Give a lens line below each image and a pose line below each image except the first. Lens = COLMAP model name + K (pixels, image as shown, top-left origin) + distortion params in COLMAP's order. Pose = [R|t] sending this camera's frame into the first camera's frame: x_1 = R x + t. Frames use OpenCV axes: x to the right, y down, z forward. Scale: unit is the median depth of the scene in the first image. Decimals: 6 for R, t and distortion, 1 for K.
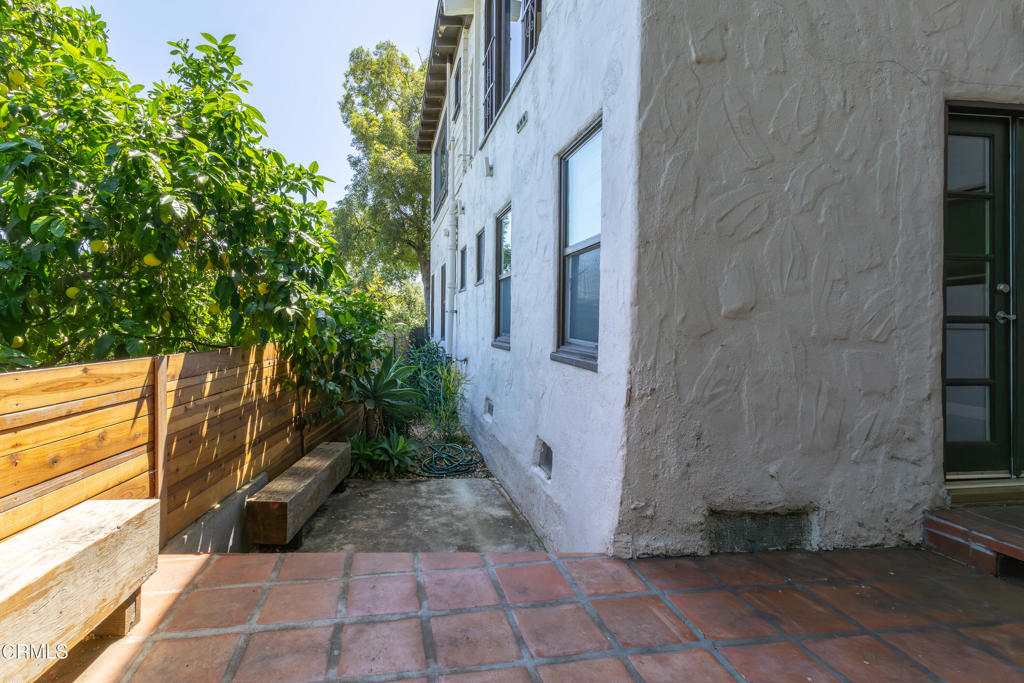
lens RADIAL K [[500.7, 0, 453.6], [0, 500.7, 327.2], [0, 0, 1]] dist [-0.004540, 0.004878]
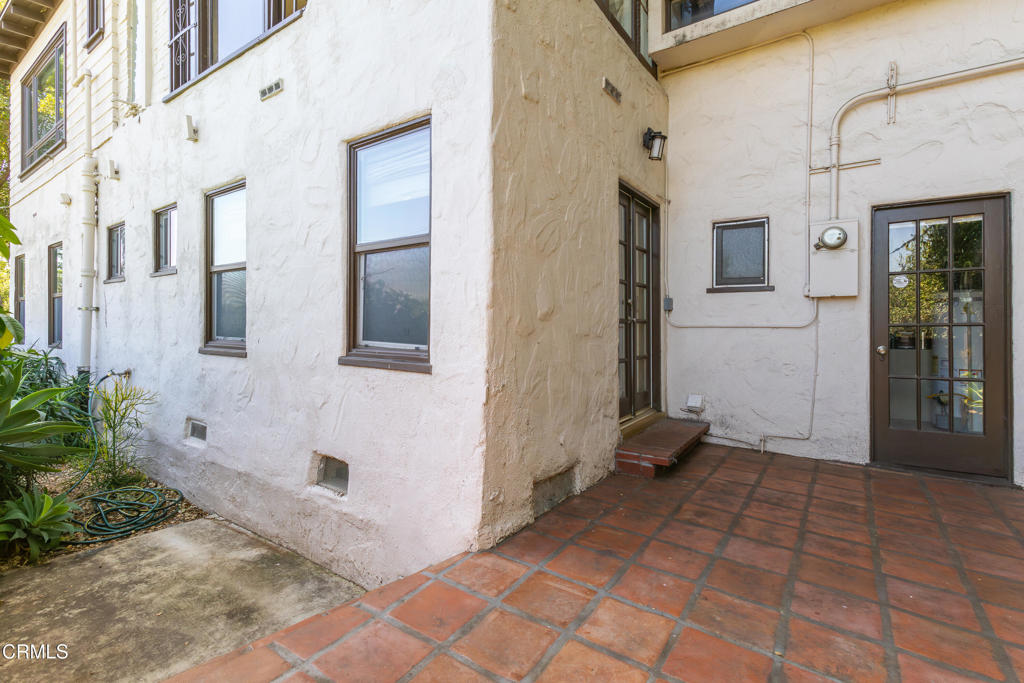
lens RADIAL K [[472.5, 0, 503.4], [0, 472.5, 330.9], [0, 0, 1]] dist [-0.000098, 0.001068]
pose [[0.684058, -0.015167, 0.729270, -0.291675], [0.009515, 0.999884, 0.011870, -0.005340], [-0.729365, -0.001180, 0.684123, 0.247053]]
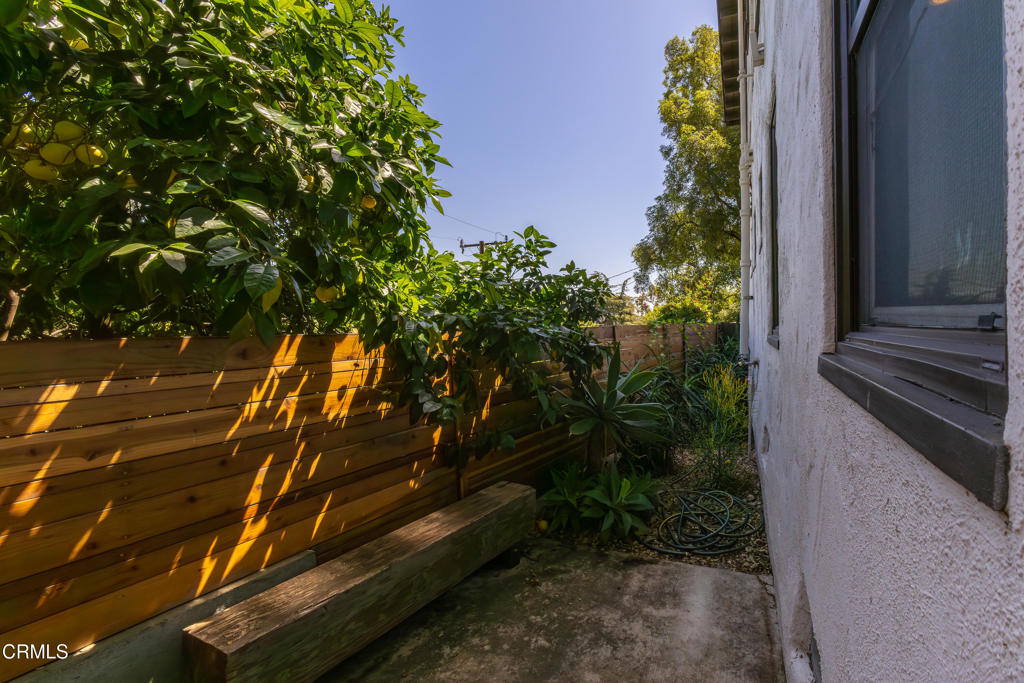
lens RADIAL K [[472.5, 0, 617.0], [0, 472.5, 310.7], [0, 0, 1]] dist [-0.000098, 0.001068]
pose [[0.930406, -0.019513, -0.366012, 0.233868], [0.005939, 0.999253, -0.038178, 0.042857], [0.366484, 0.033347, 0.929827, 0.834332]]
